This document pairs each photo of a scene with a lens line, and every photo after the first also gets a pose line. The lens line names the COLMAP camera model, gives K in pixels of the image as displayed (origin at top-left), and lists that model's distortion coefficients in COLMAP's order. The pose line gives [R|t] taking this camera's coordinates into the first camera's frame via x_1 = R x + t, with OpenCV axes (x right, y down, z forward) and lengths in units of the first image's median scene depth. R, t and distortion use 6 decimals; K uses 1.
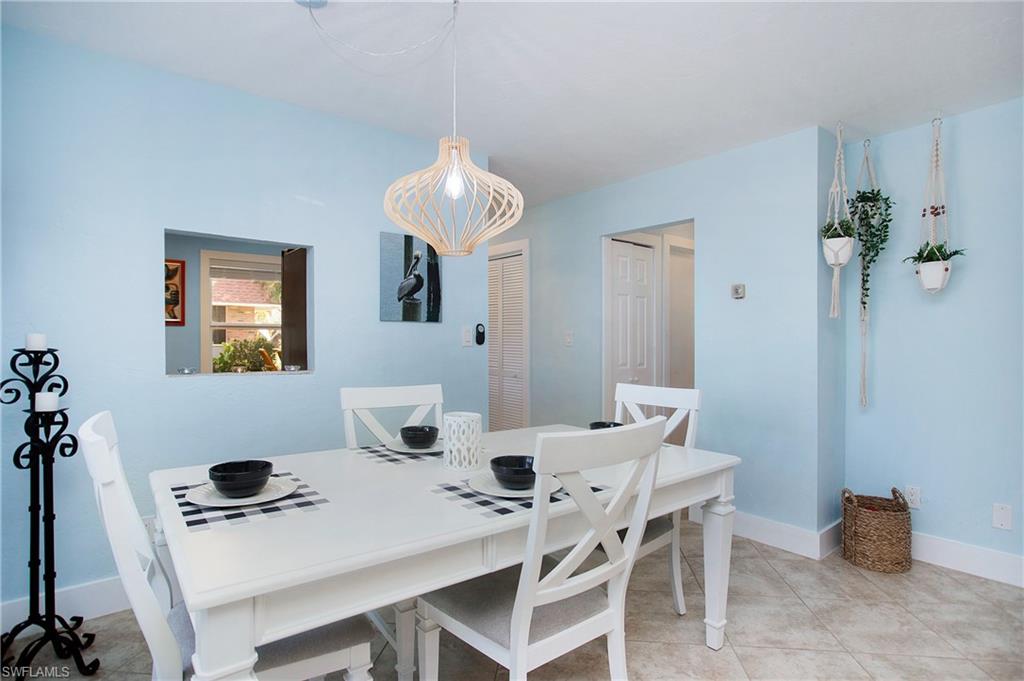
lens RADIAL K [[525.2, 0, 512.1], [0, 525.2, 342.3], [0, 0, 1]] dist [-0.034909, 0.000858]
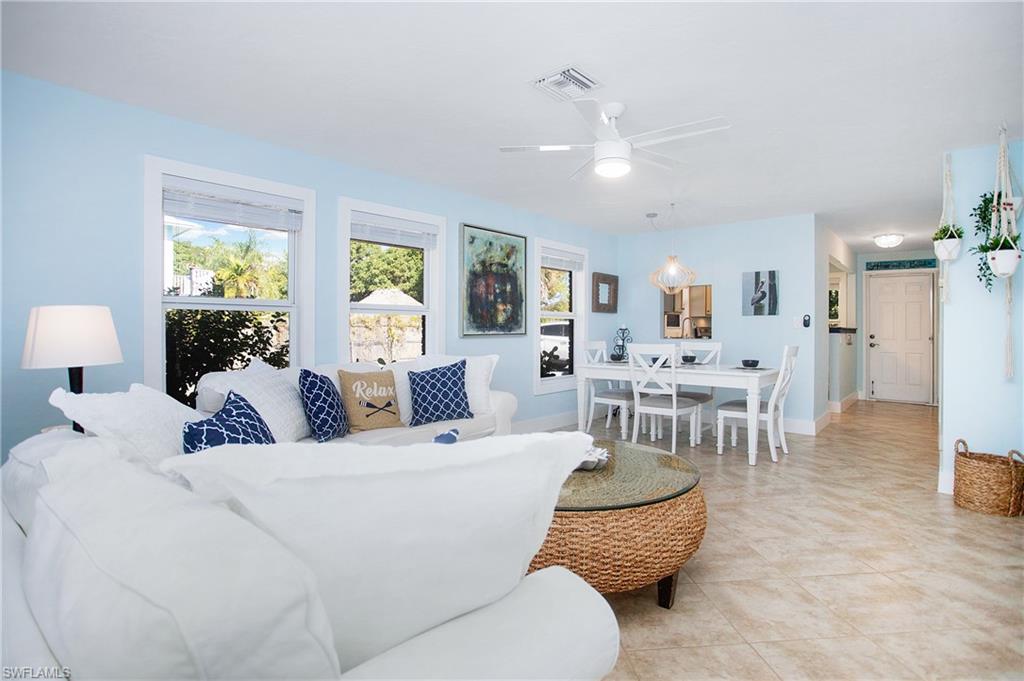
lens RADIAL K [[525.2, 0, 515.1], [0, 525.2, 334.9], [0, 0, 1]] dist [-0.034909, 0.000858]
pose [[0.172527, 0.008774, -0.984966, 1.557386], [0.001021, 0.999958, 0.009086, 0.014249], [0.985004, -0.002573, 0.172511, -0.228986]]
